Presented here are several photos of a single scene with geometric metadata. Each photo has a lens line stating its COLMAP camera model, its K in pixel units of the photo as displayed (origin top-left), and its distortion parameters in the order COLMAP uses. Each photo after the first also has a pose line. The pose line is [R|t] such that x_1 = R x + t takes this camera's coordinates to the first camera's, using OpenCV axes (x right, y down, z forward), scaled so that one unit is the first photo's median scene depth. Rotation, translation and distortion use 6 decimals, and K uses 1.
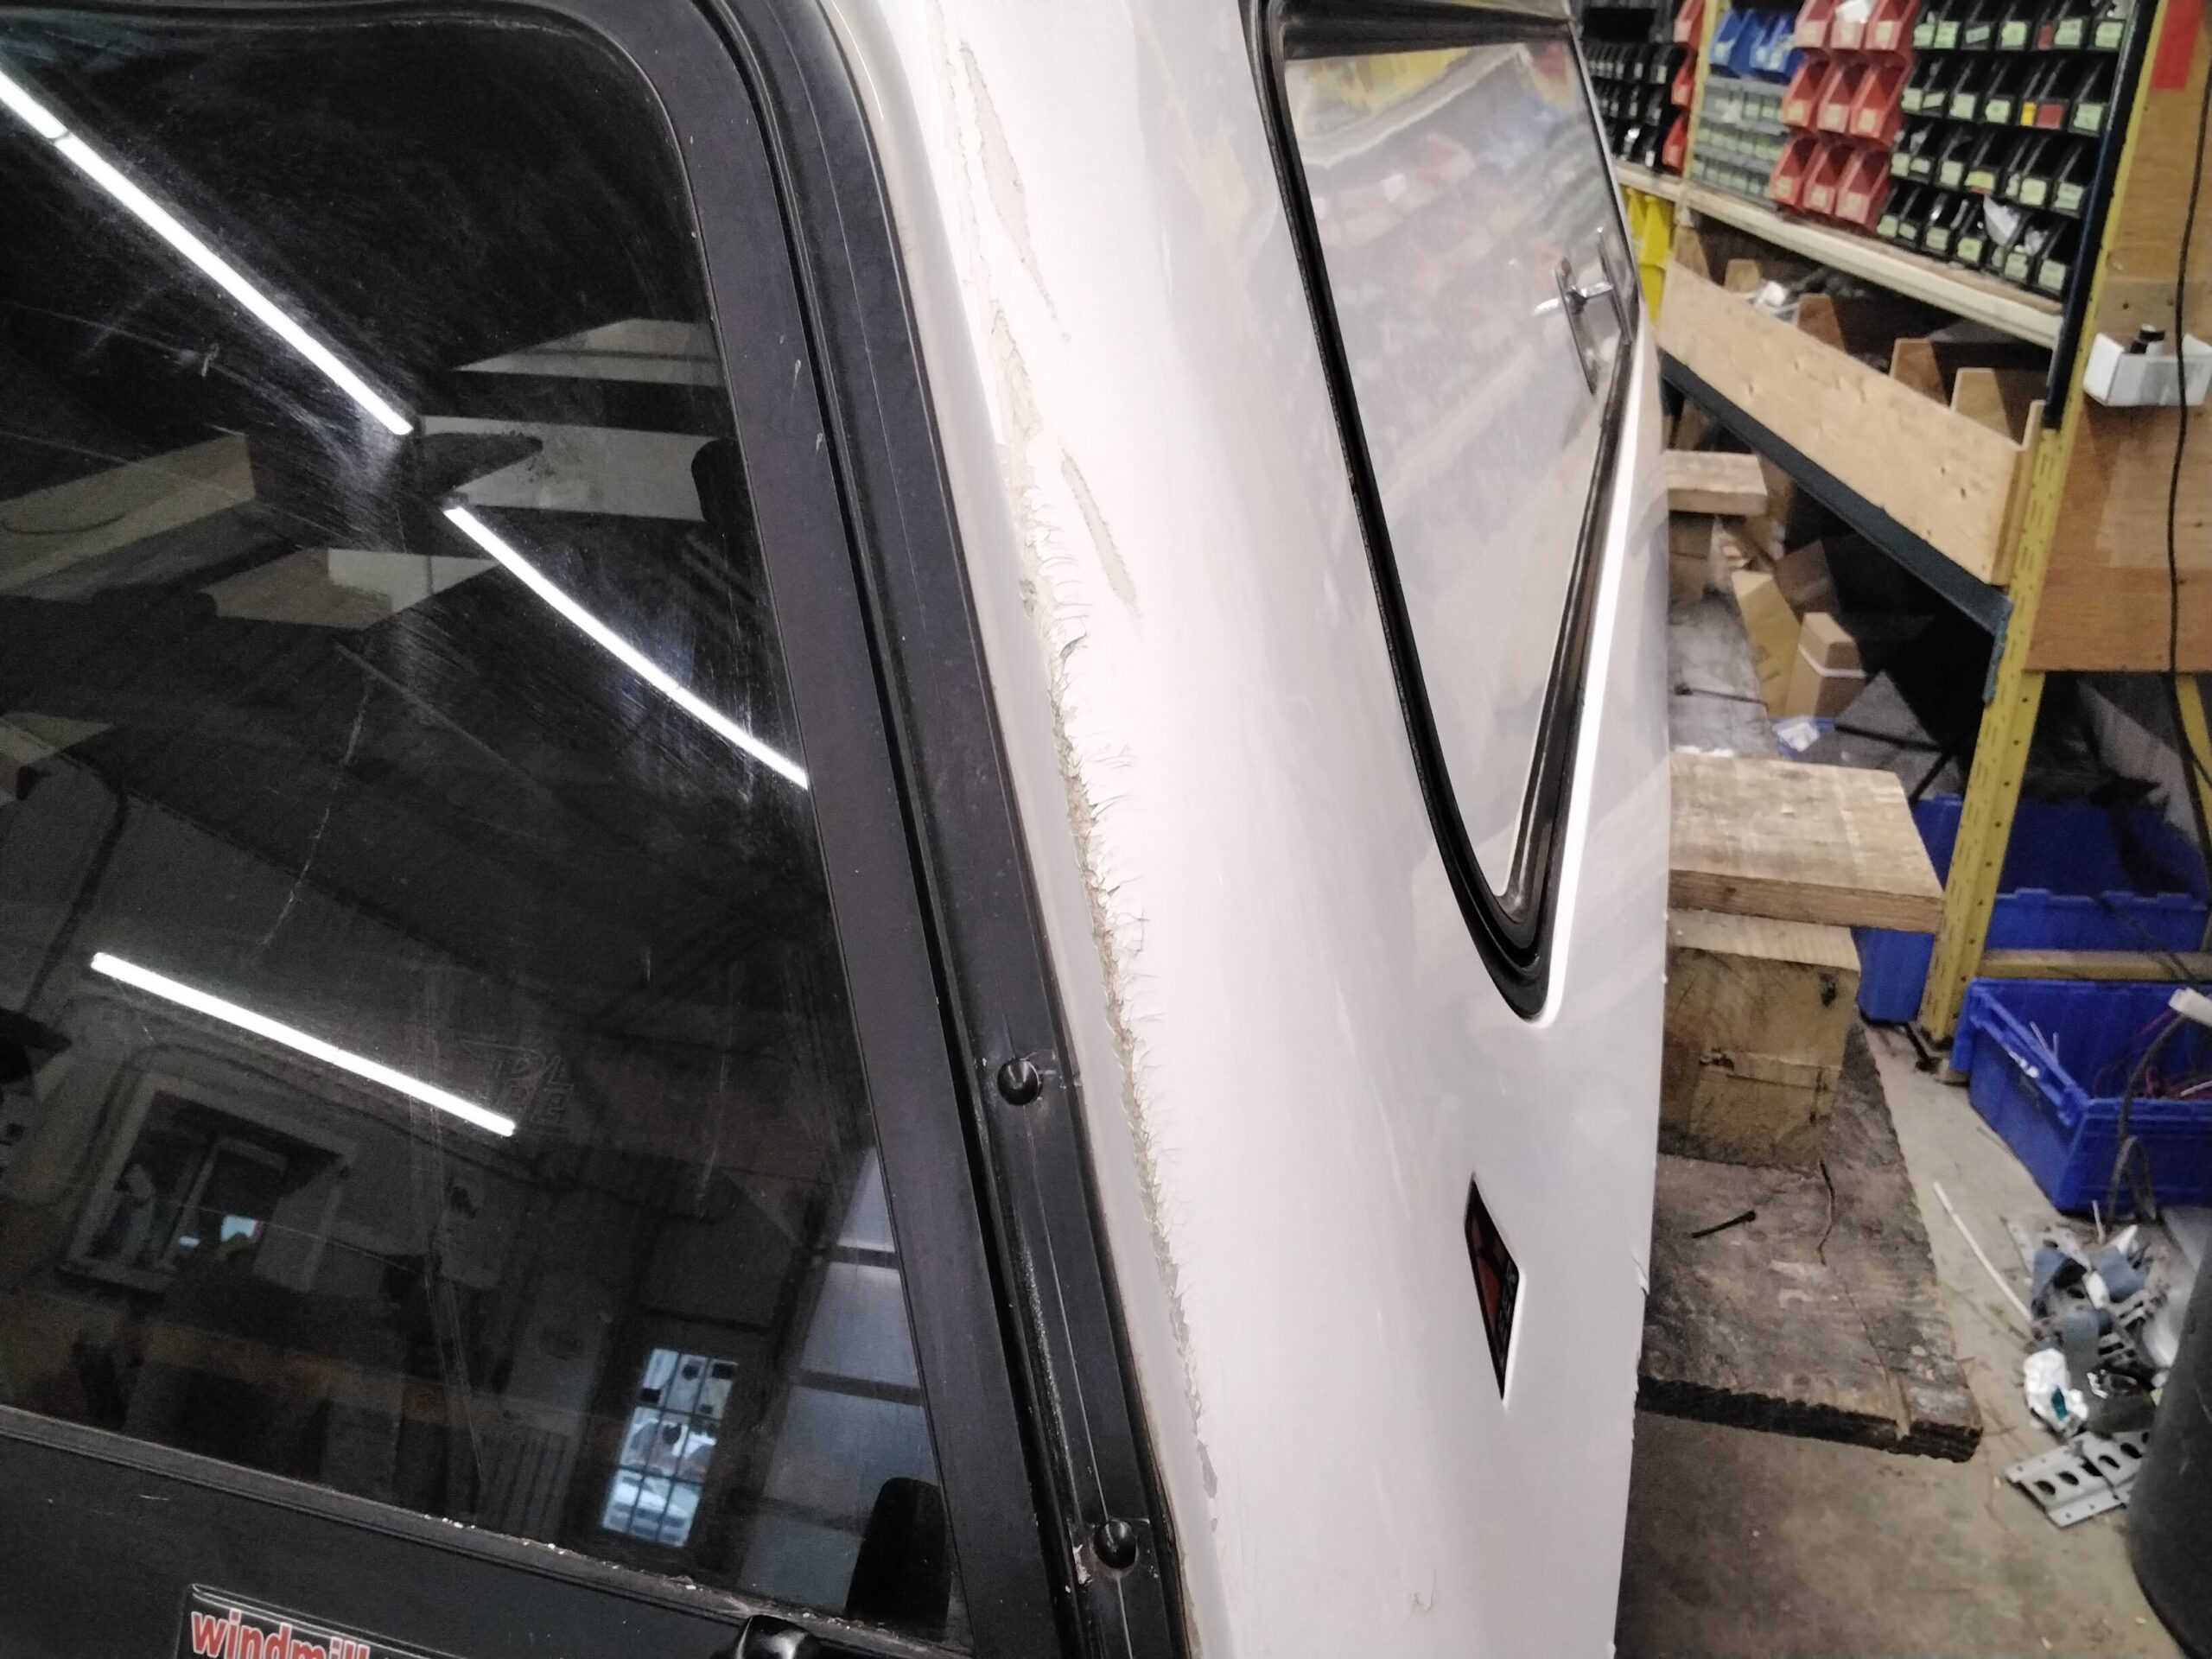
lens RADIAL K [[1741.9, 0, 1111.9], [0, 1741.9, 818.3], [0, 0, 1]] dist [-0.000066, -0.044702]
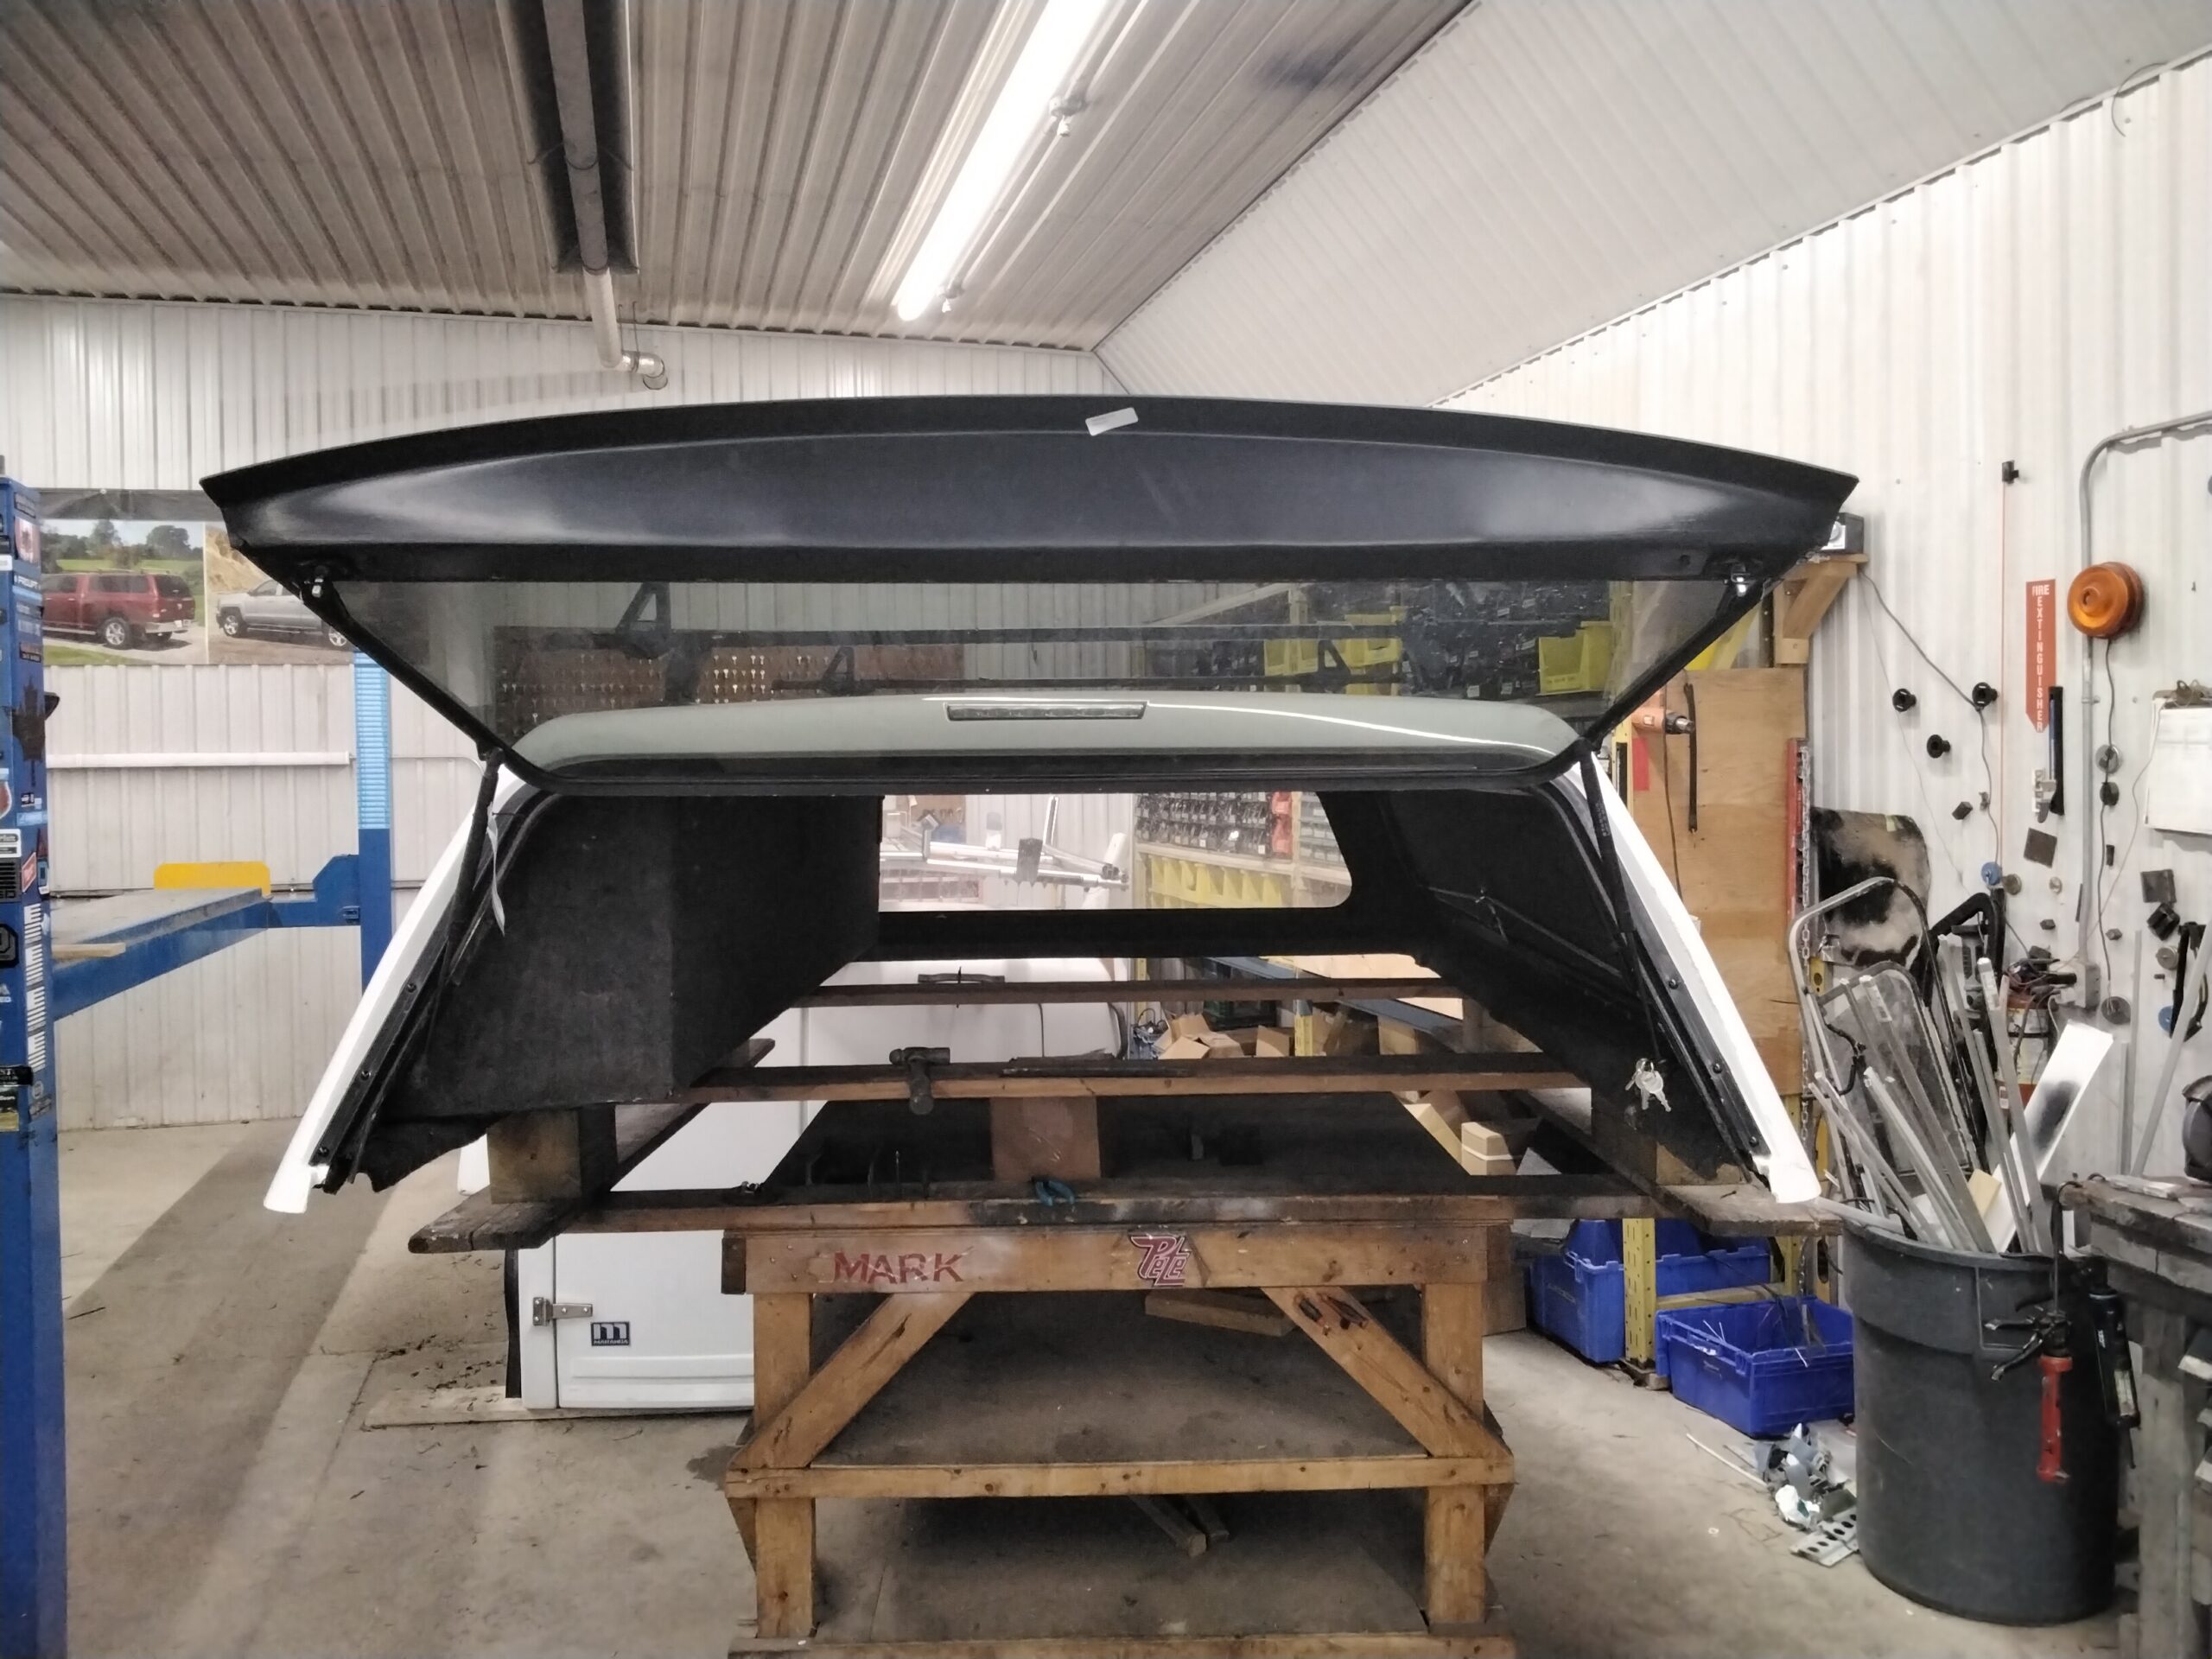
lens RADIAL K [[1713.2, 0, 1105.6], [0, 1713.2, 796.6], [0, 0, 1]] dist [0.071591, -0.184528]
pose [[0.950163, -0.033343, 0.309964, -1.431259], [0.154462, 0.913997, -0.375169, 0.557477], [-0.270797, 0.404349, 0.873596, -1.344149]]
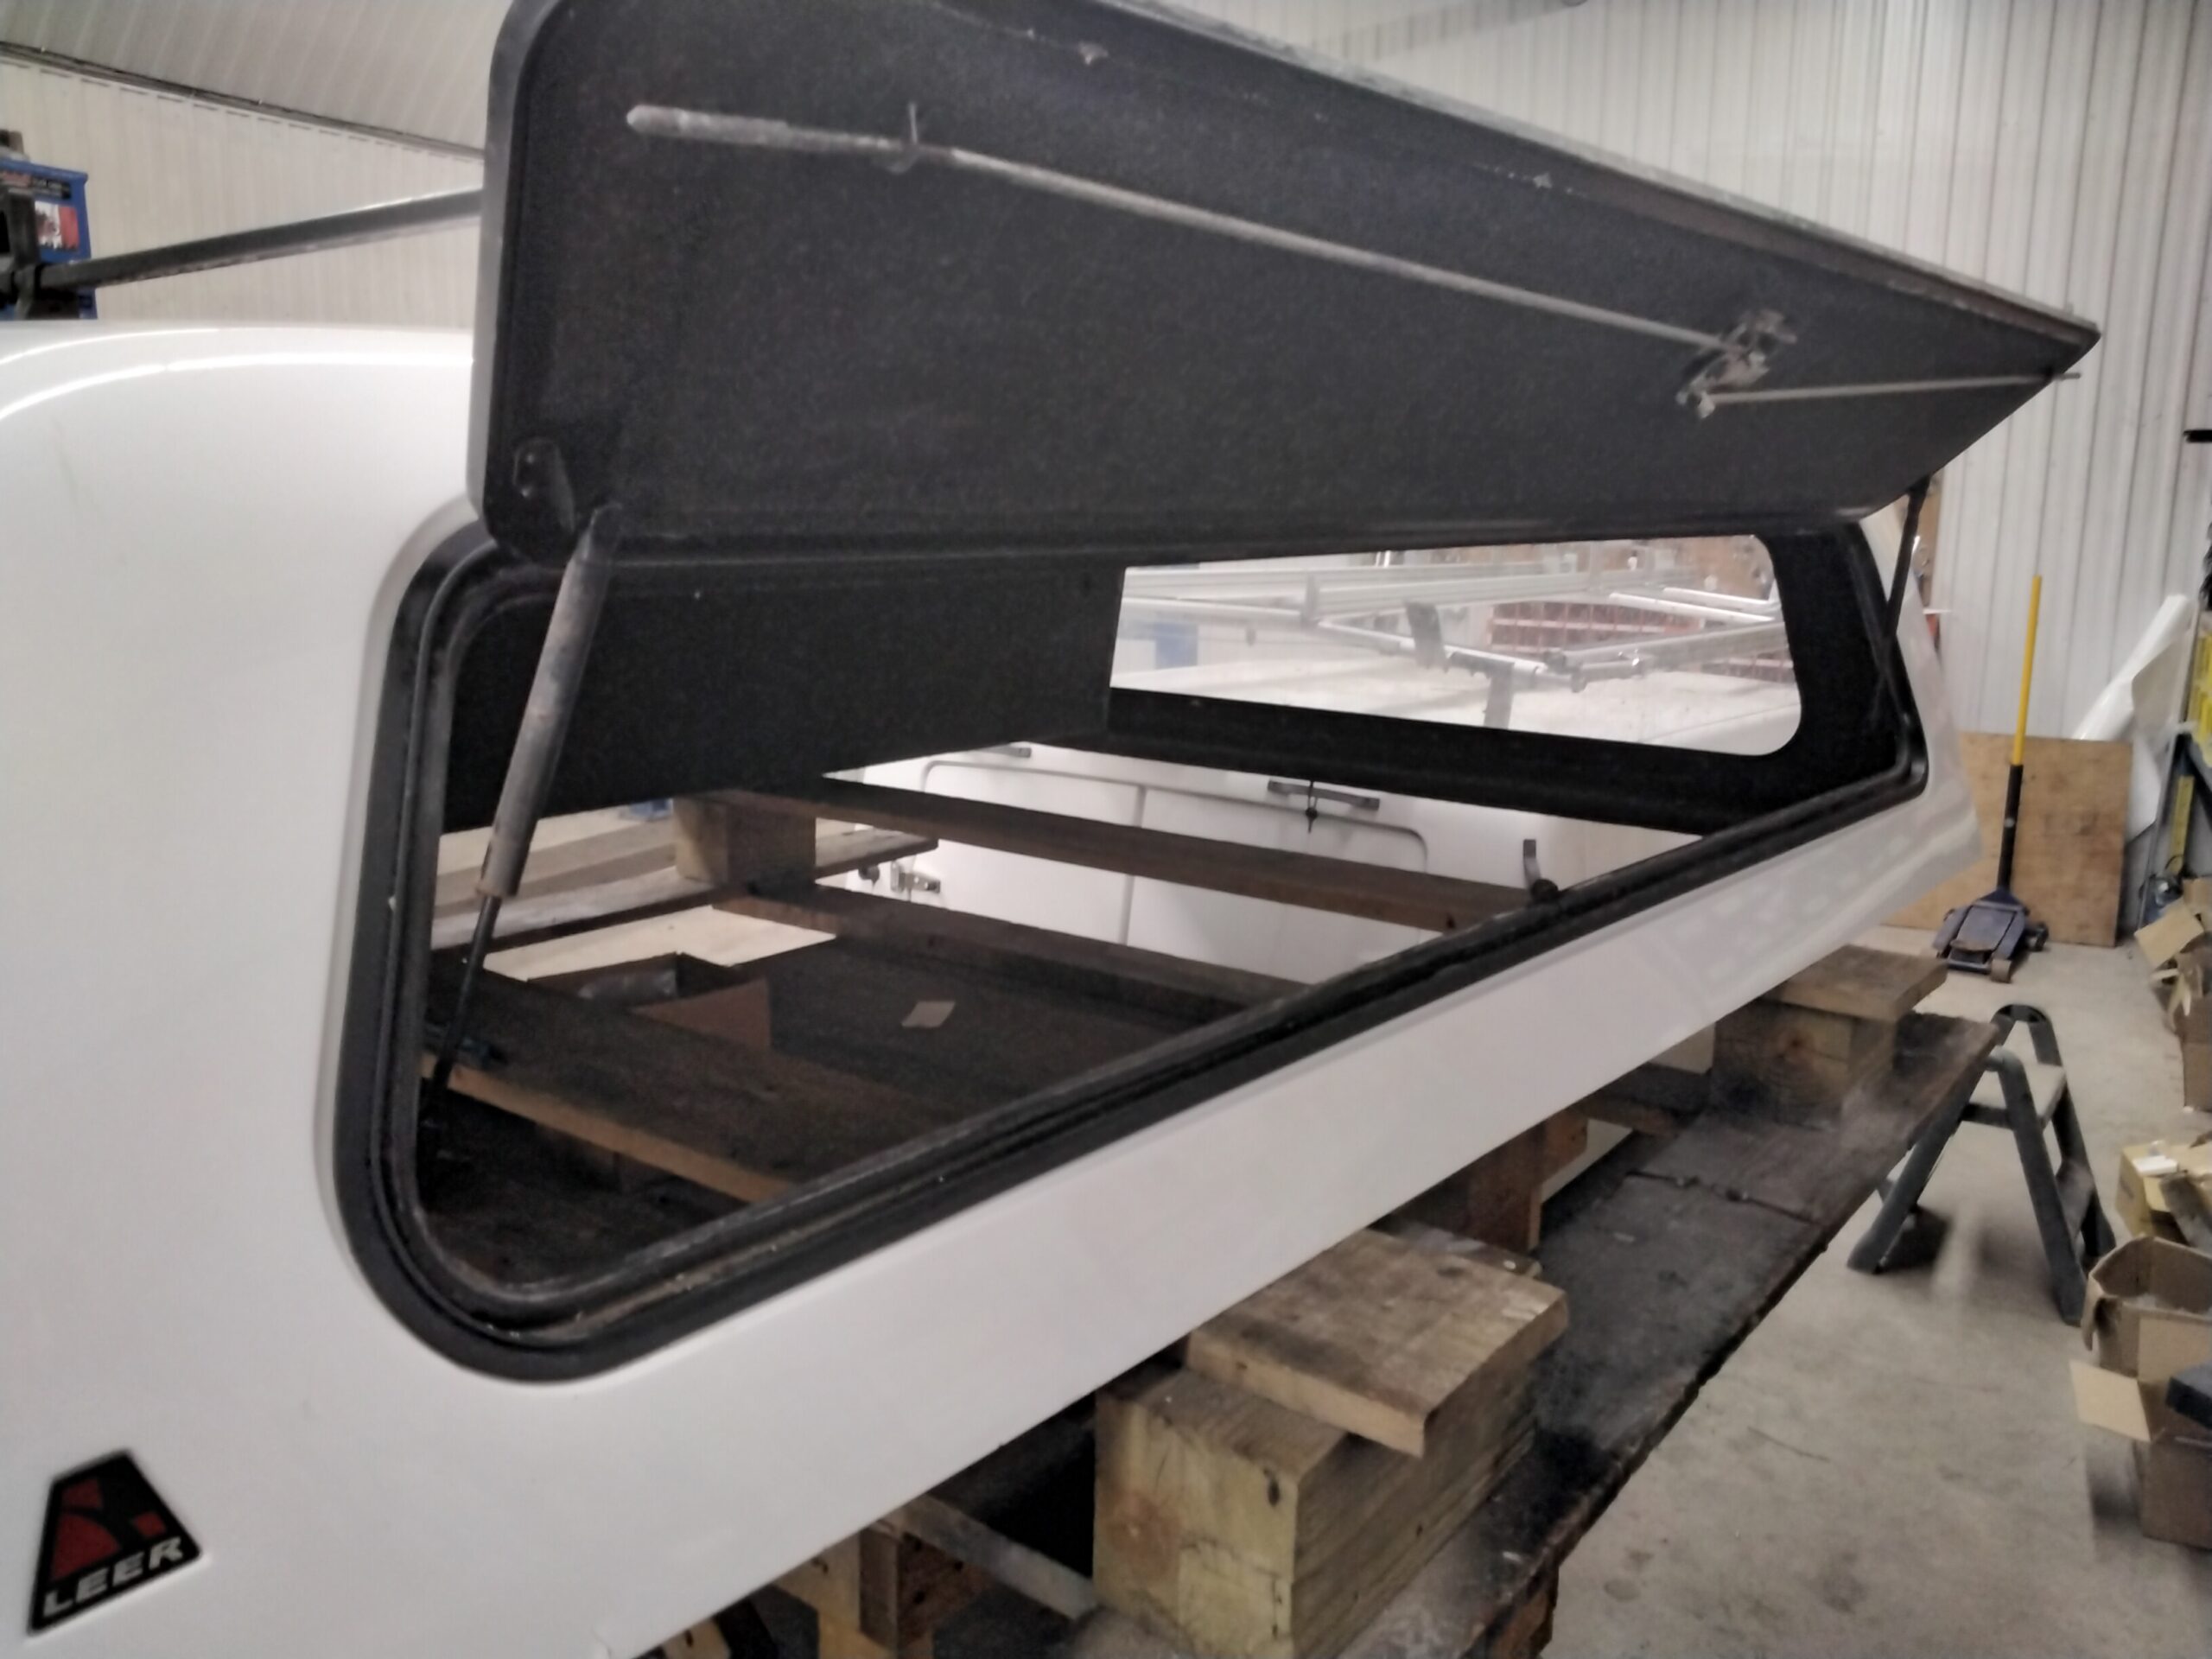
lens RADIAL K [[1750.2, 0, 1119.3], [0, 1750.2, 798.7], [0, 0, 1]] dist [0.004080, 0.005048]
pose [[0.920159, 0.060281, -0.386876, 0.683254], [-0.155718, 0.962916, -0.220328, -0.040863], [0.359248, 0.262980, 0.895423, 0.000222]]
